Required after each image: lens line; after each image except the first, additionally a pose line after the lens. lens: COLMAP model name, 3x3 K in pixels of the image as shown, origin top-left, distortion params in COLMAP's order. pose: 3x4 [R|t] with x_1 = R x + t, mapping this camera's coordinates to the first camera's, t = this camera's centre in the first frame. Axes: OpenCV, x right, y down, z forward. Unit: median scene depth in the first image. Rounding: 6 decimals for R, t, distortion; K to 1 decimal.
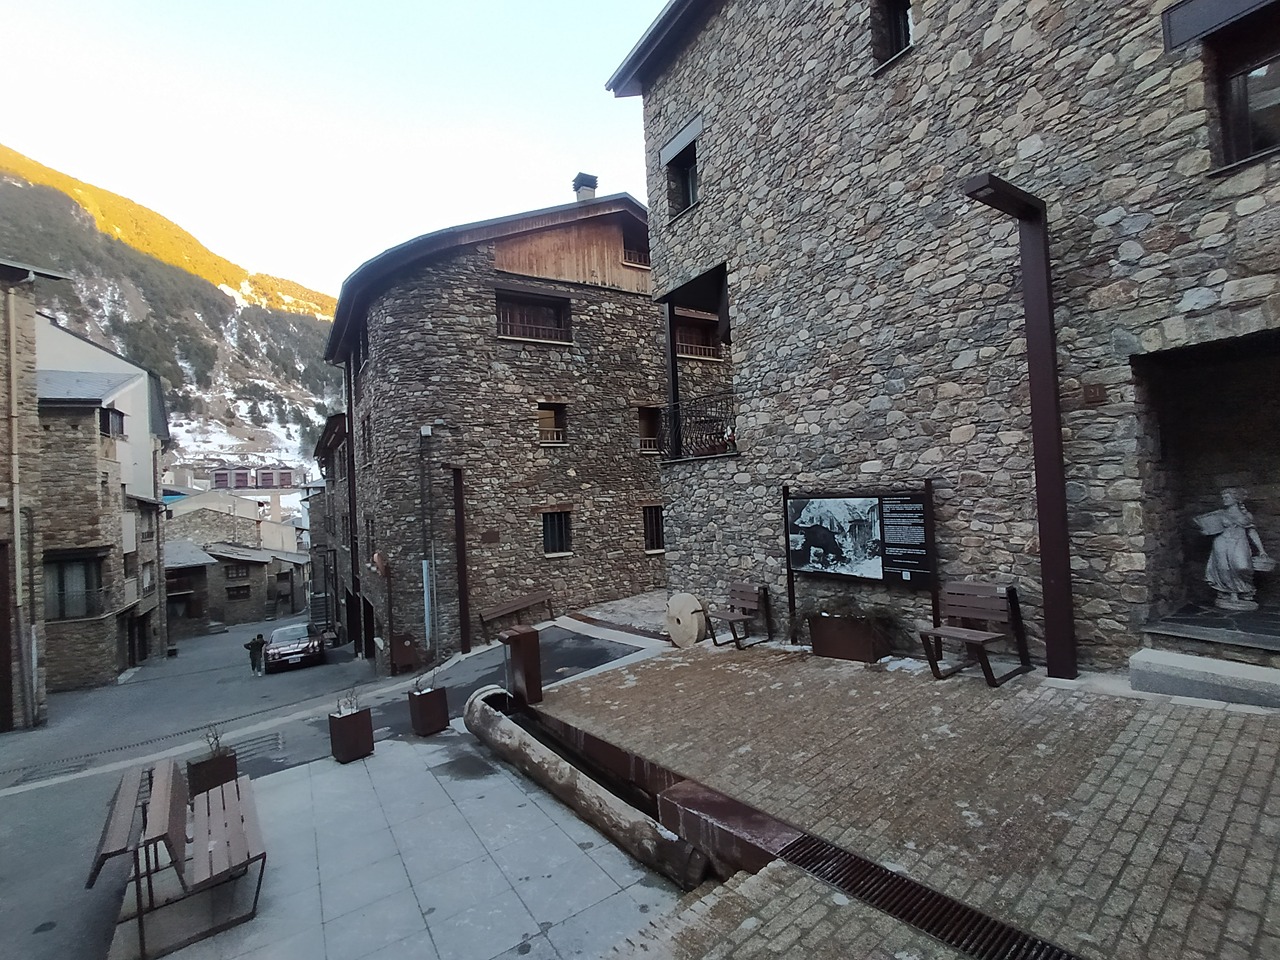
lens RADIAL K [[583.2, 0, 643.7], [0, 583.2, 480.5], [0, 0, 1]] dist [-0.005143, 0.002082]
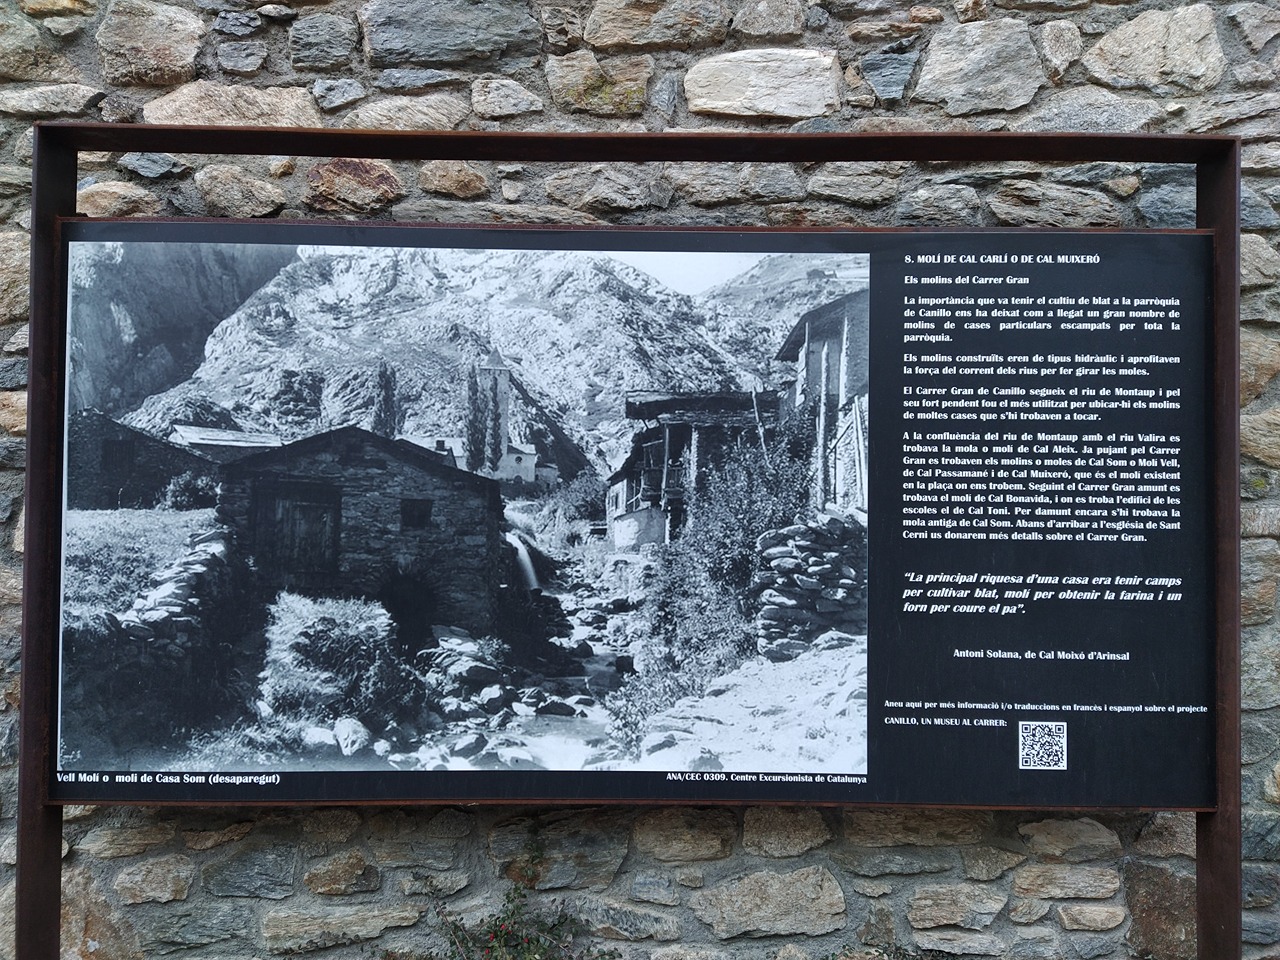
lens RADIAL K [[945.5, 0, 638.2], [0, 945.5, 483.1], [0, 0, 1]] dist [0.035617, 0.000044]
pose [[0.525191, 0.074402, 0.847726, 0.150222], [-0.052231, 0.997111, -0.055154, 0.101073], [-0.849380, -0.015311, 0.527559, 0.859423]]
